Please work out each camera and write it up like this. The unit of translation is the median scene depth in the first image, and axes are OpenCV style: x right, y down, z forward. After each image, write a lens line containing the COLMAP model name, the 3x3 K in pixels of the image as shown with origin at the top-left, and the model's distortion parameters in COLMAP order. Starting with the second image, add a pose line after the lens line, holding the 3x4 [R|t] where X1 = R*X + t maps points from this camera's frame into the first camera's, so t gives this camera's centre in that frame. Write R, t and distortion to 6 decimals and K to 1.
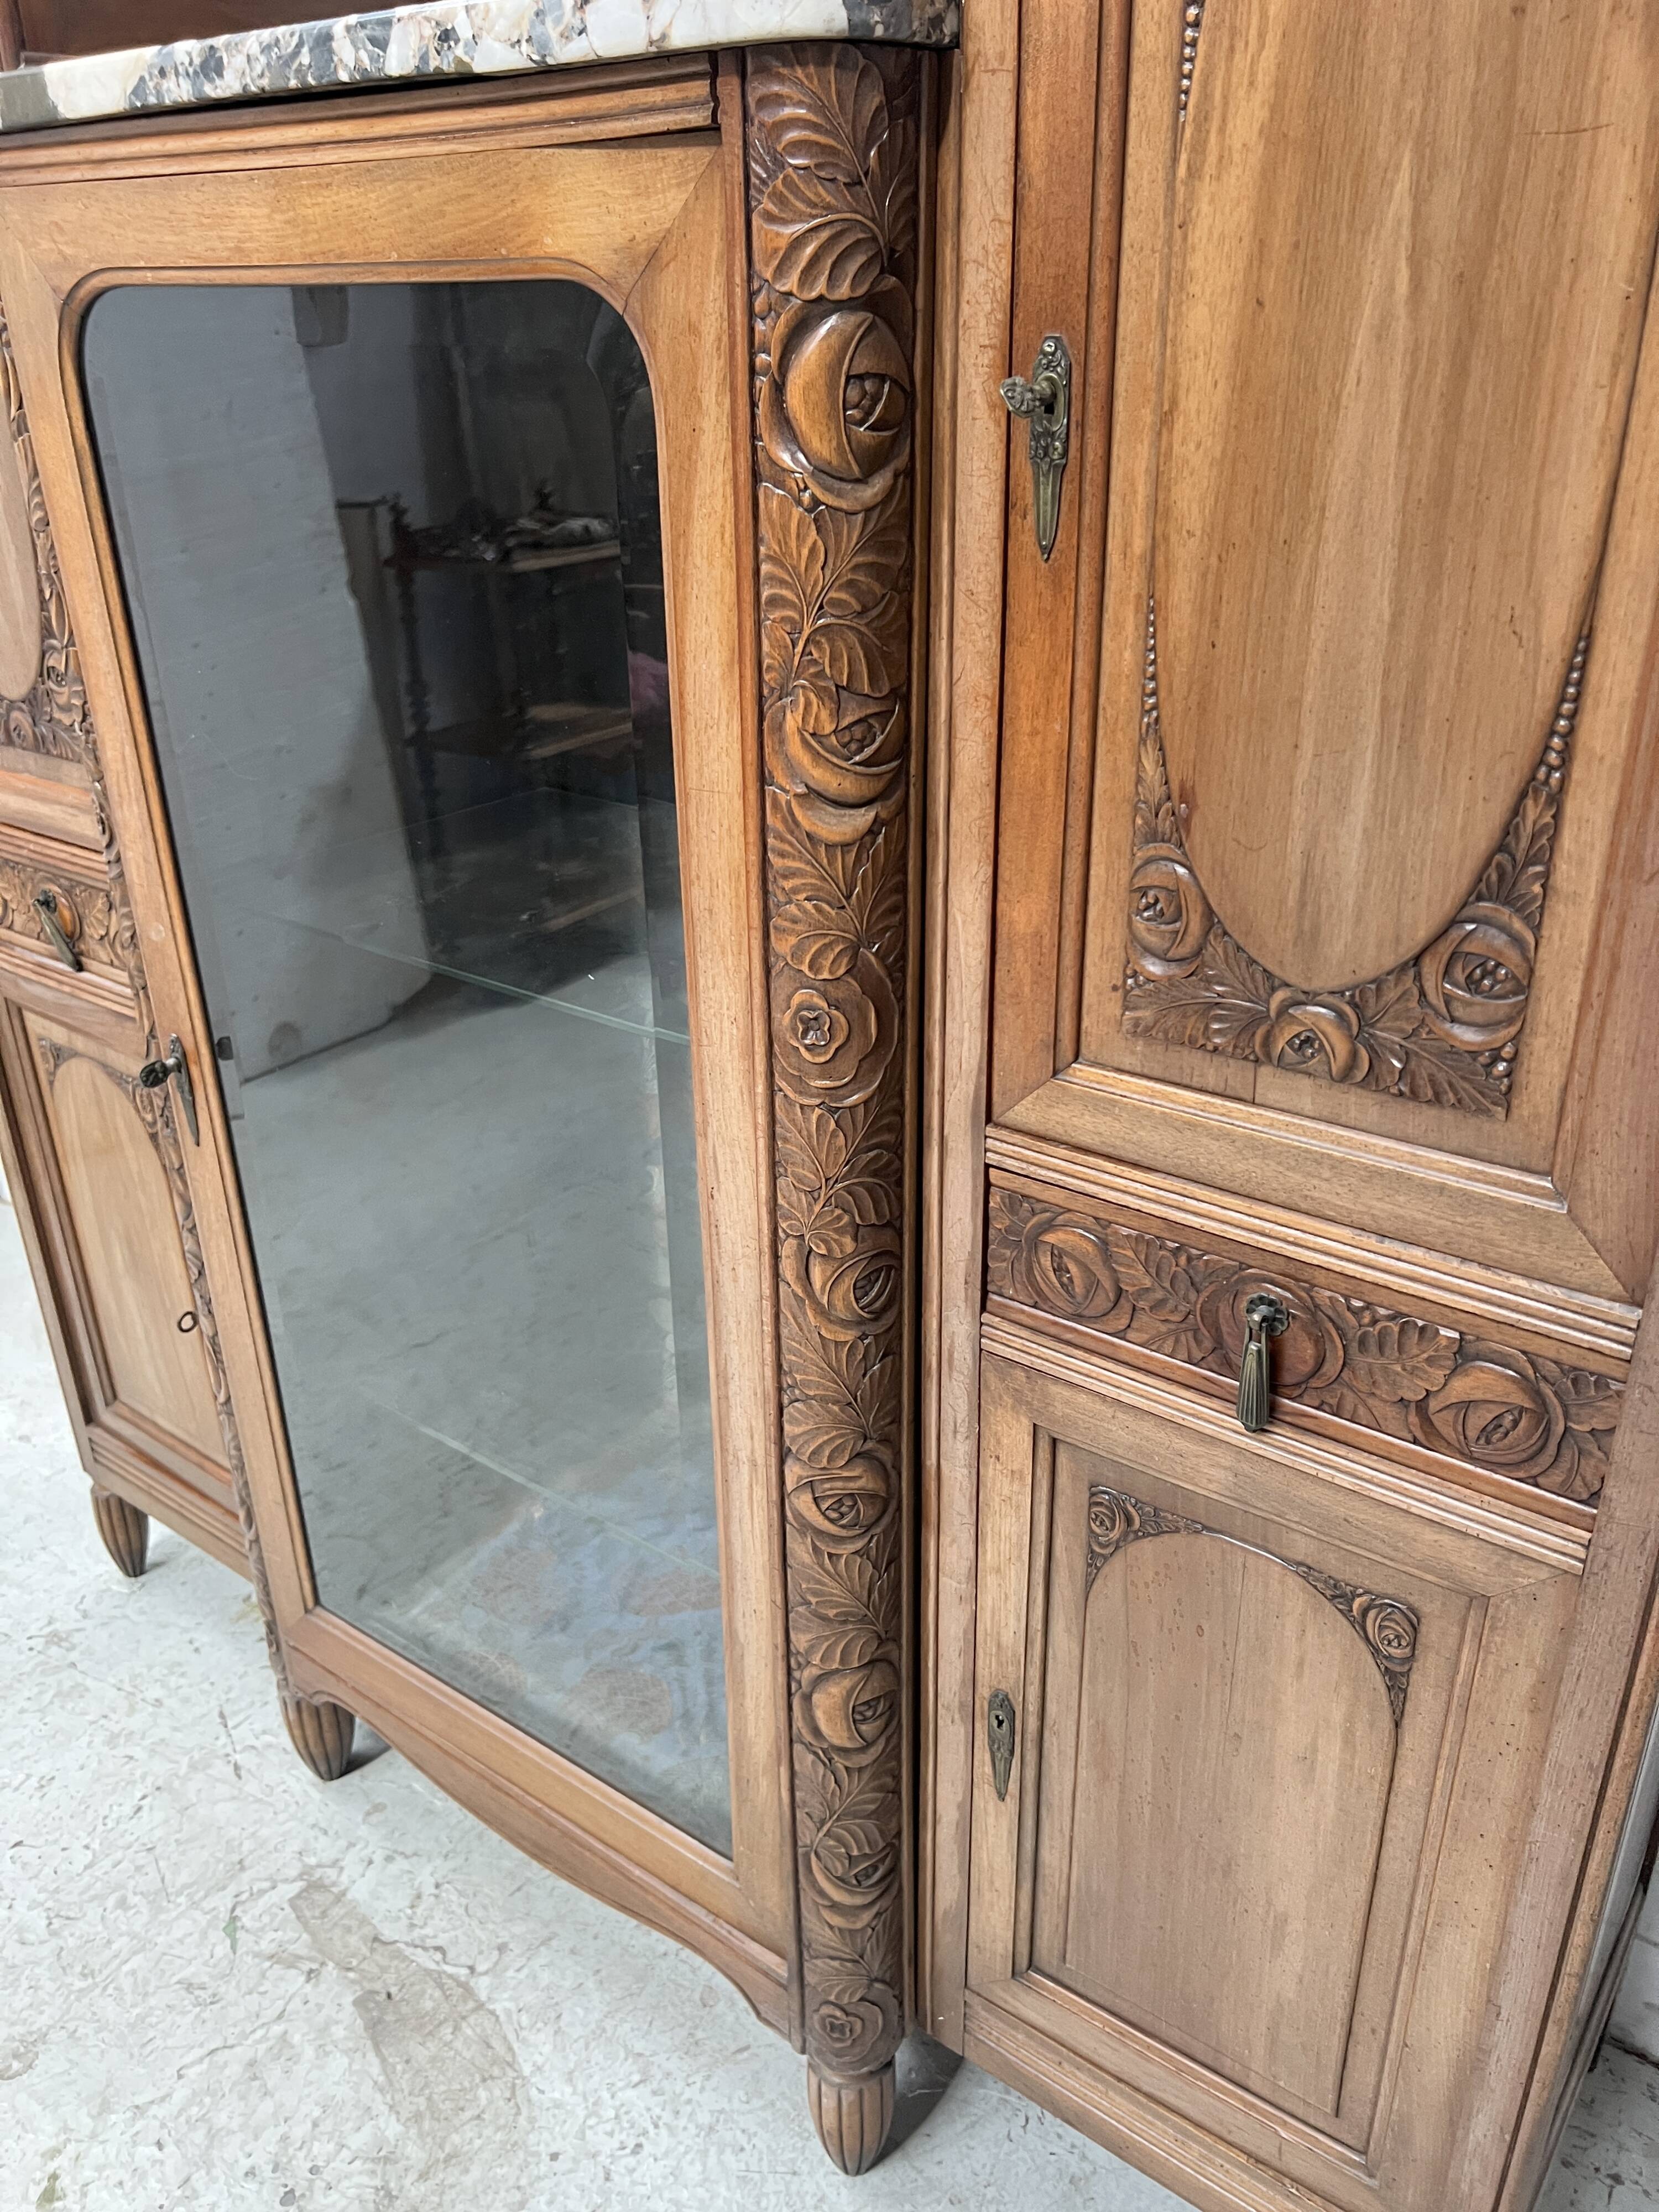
lens RADIAL K [[1668.6, 0, 849.8], [0, 1668.6, 1127.0], [0, 0, 1]] dist [0.037476, -0.043194]
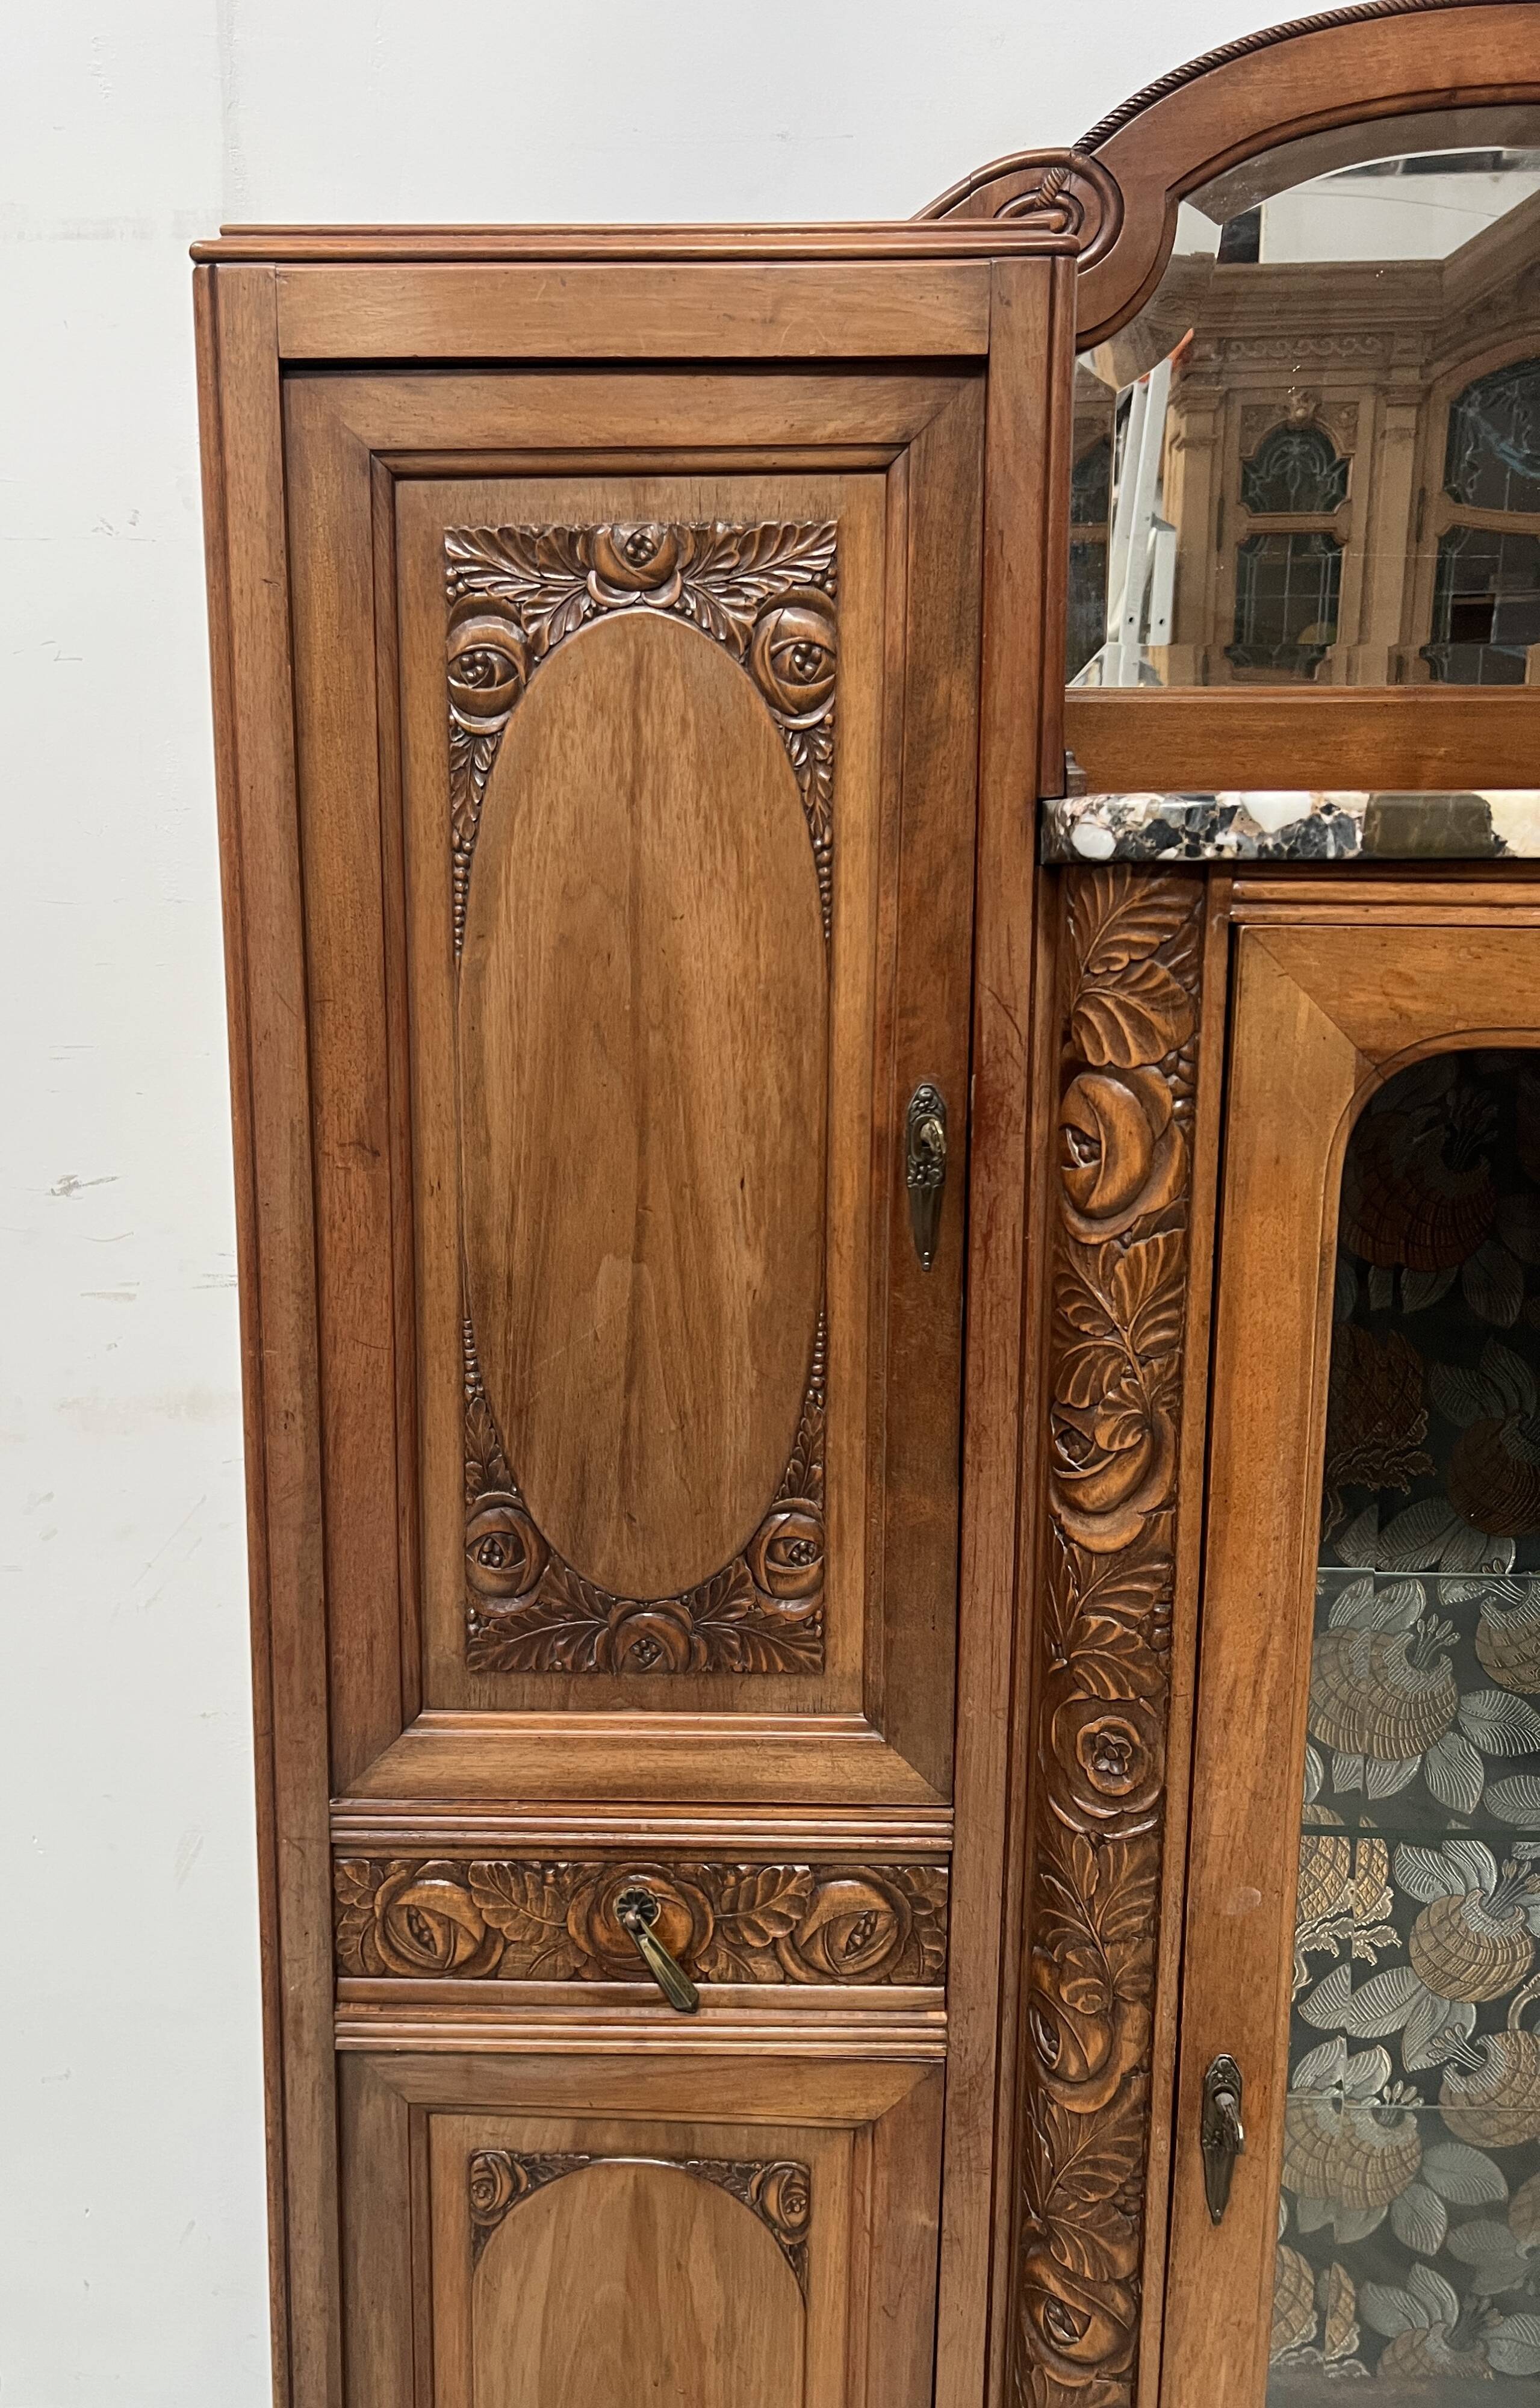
lens RADIAL K [[1822.4, 0, 613.0], [0, 1822.4, 1199.0], [0, 0, 1]] dist [0.057753, -0.077820]
pose [[0.820789, -0.081767, 0.565349, -1.563243], [0.242605, 0.945907, -0.215415, -0.440208], [-0.517153, 0.313967, 0.796227, 0.701378]]
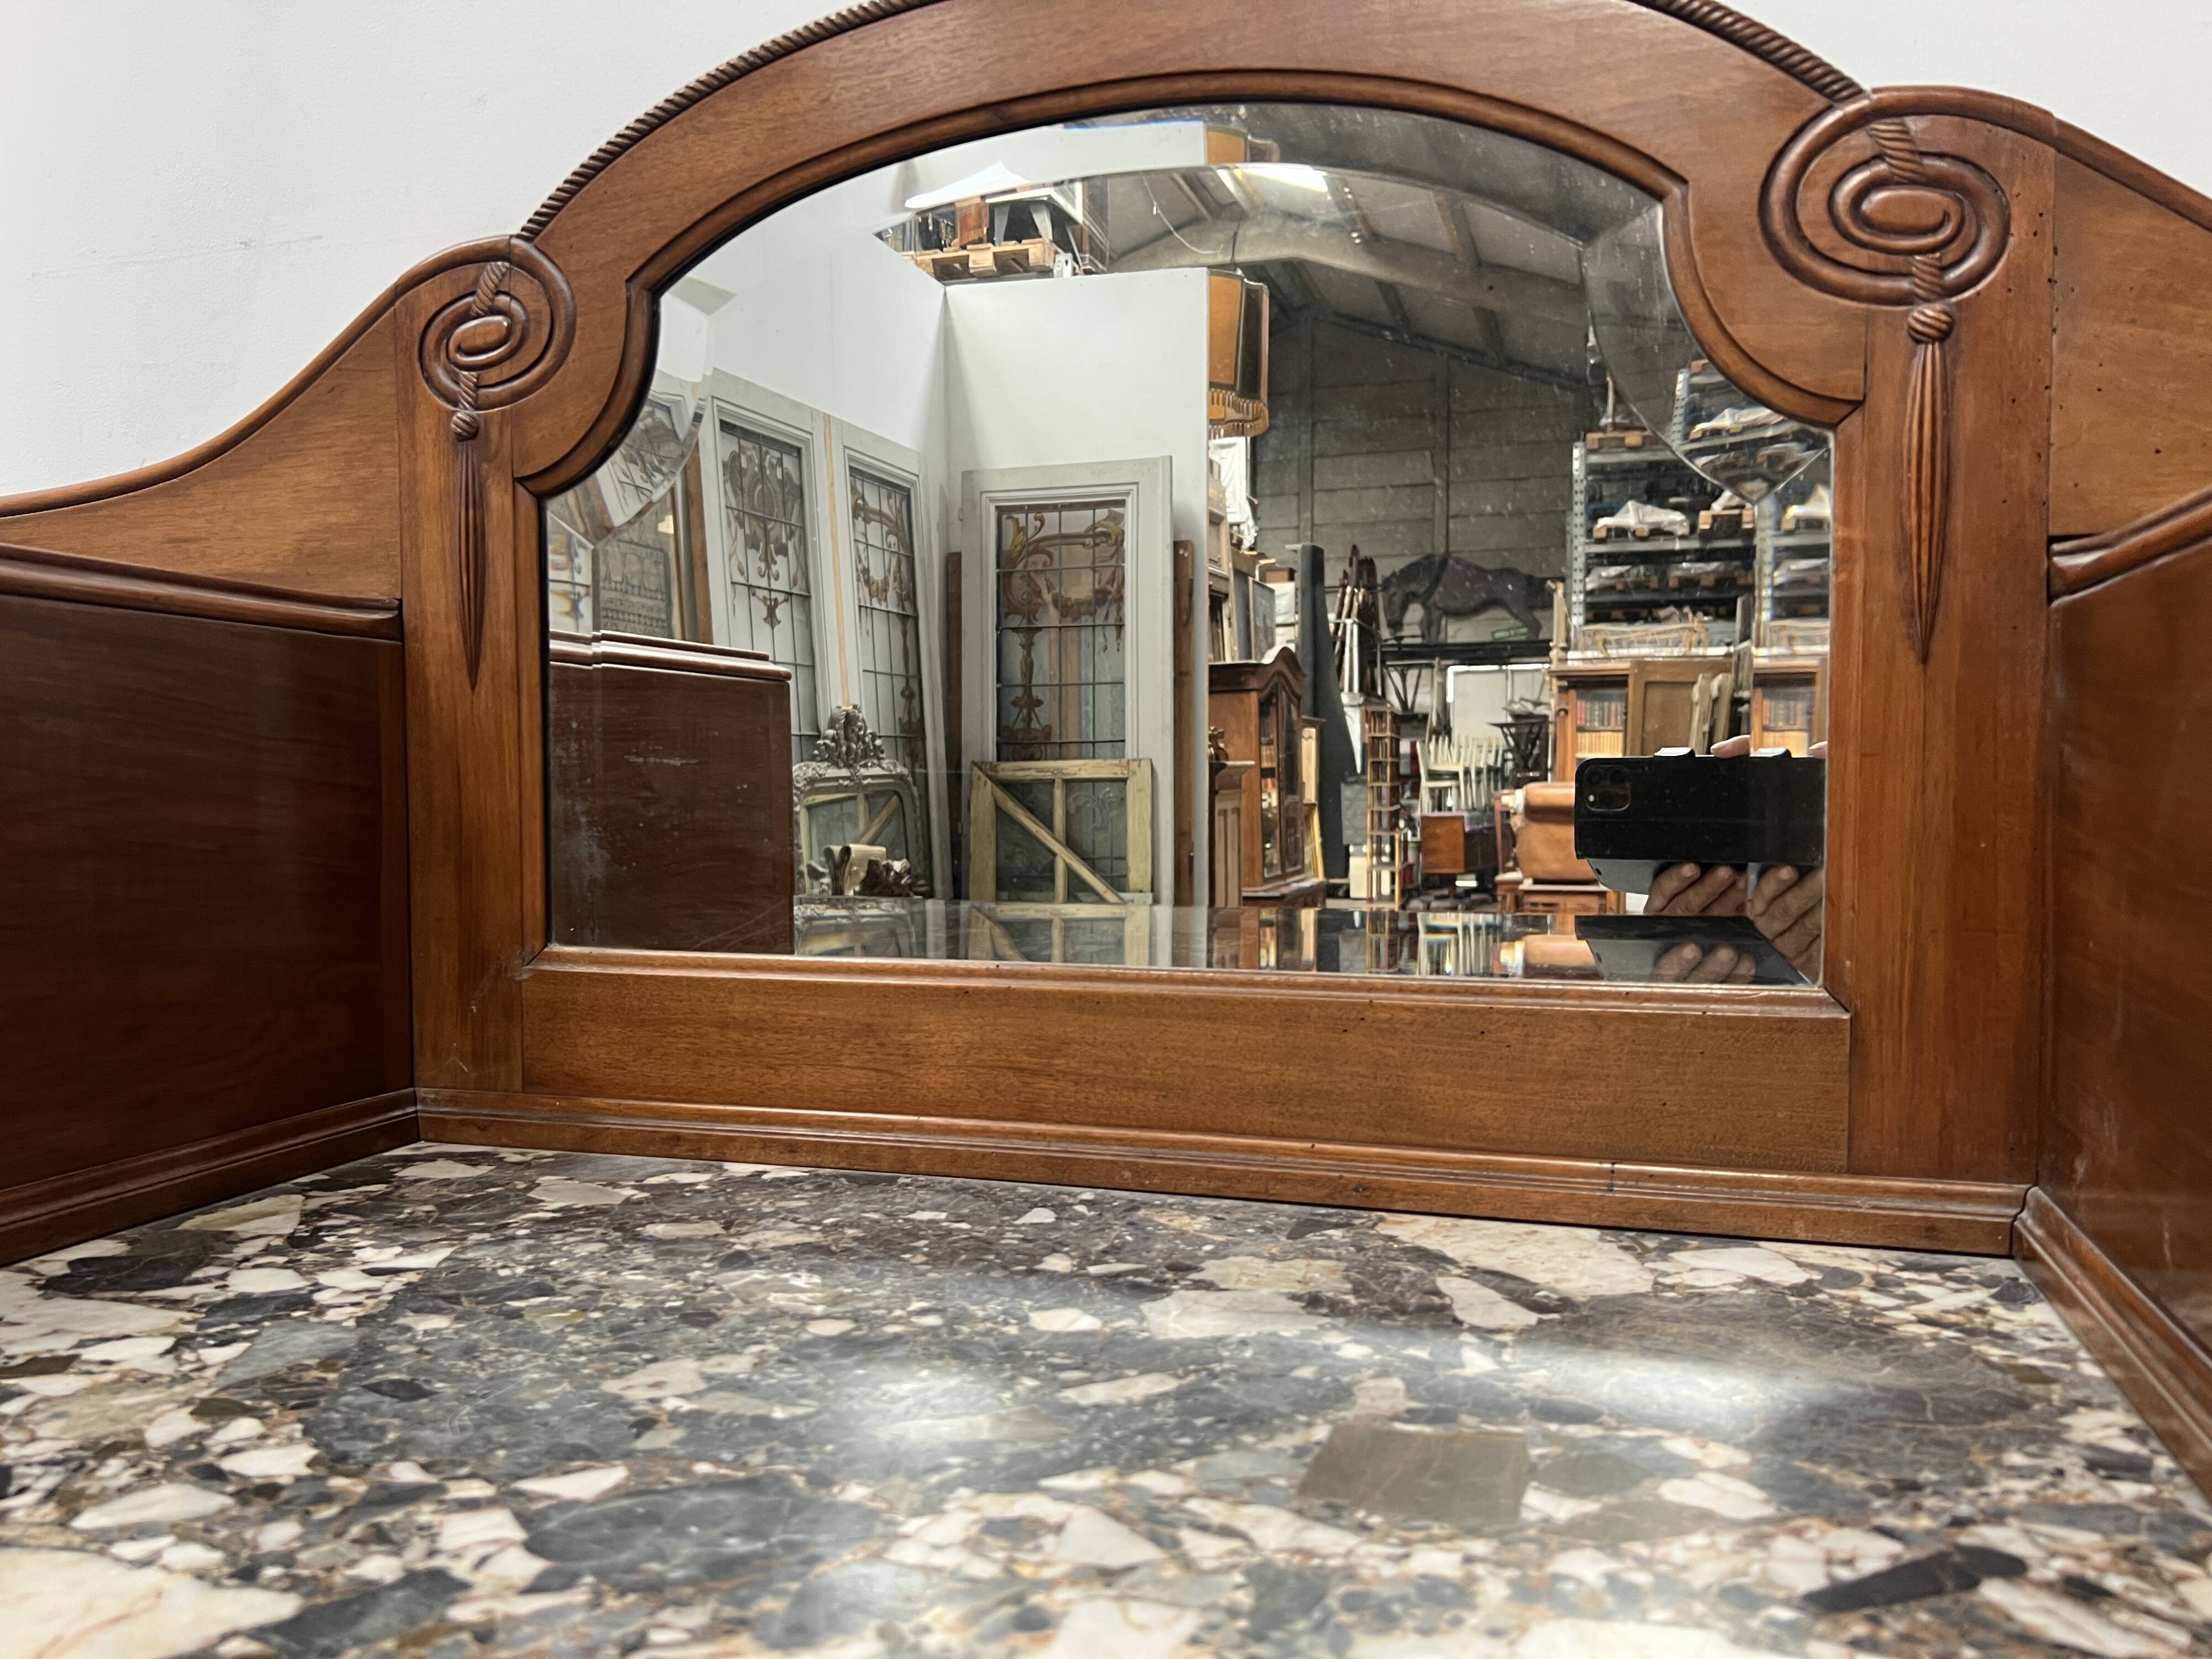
lens RADIAL K [[1668.6, 0, 1105.2], [0, 1668.6, 841.3], [0, 0, 1]] dist [0.037476, -0.043194]
pose [[0.938011, 0.000931, 0.346603, -0.337154], [0.141727, 0.911545, -0.386004, -0.727001], [-0.316304, 0.411199, 0.854908, 0.621045]]
